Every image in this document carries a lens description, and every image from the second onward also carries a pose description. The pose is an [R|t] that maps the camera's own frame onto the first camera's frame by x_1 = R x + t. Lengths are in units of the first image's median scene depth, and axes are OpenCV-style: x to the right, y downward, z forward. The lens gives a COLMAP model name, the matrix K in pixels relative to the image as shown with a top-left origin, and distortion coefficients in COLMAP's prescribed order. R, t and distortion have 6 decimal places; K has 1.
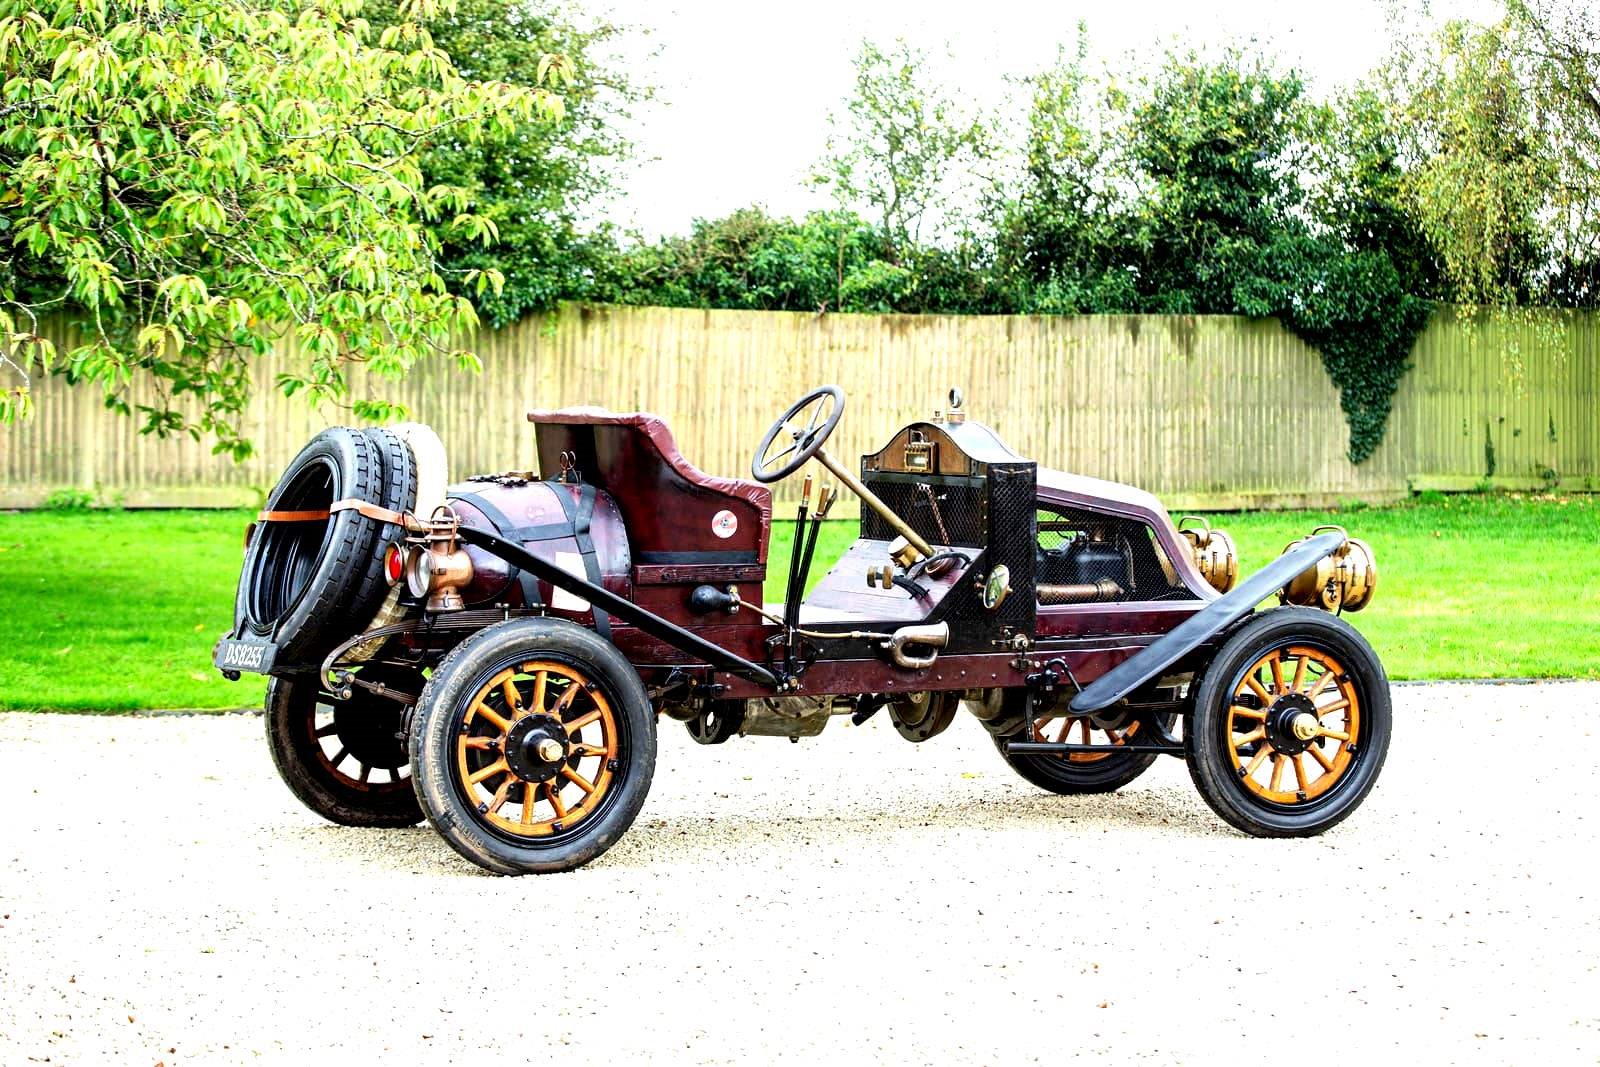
lens RADIAL K [[3248.5, 0, 800.0], [0, 3248.5, 533.5], [0, 0, 1]] dist [-0.245581, -0.347728]
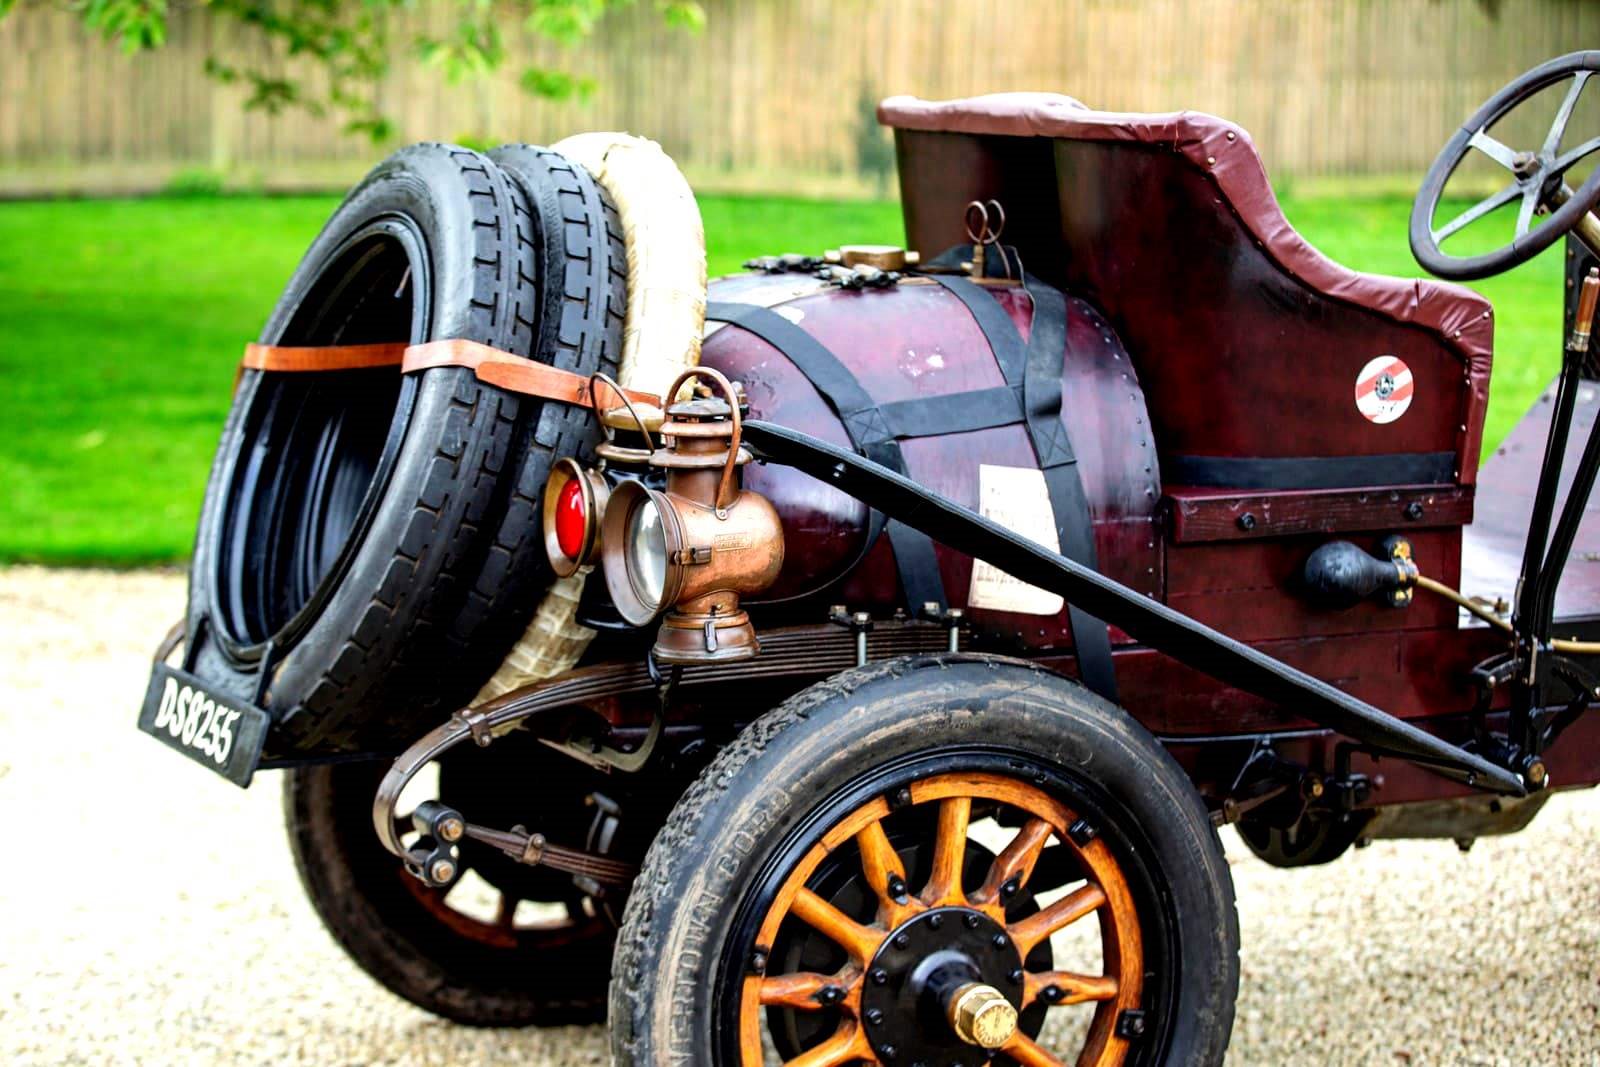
lens RADIAL K [[3248.5, 0, 800.0], [0, 3248.5, 533.5], [0, 0, 1]] dist [-0.245581, -0.347728]
pose [[0.998273, 0.010605, -0.057778, -0.075319], [-0.004526, 0.994531, 0.104344, -0.027639], [0.058569, -0.103902, 0.992862, 0.615248]]
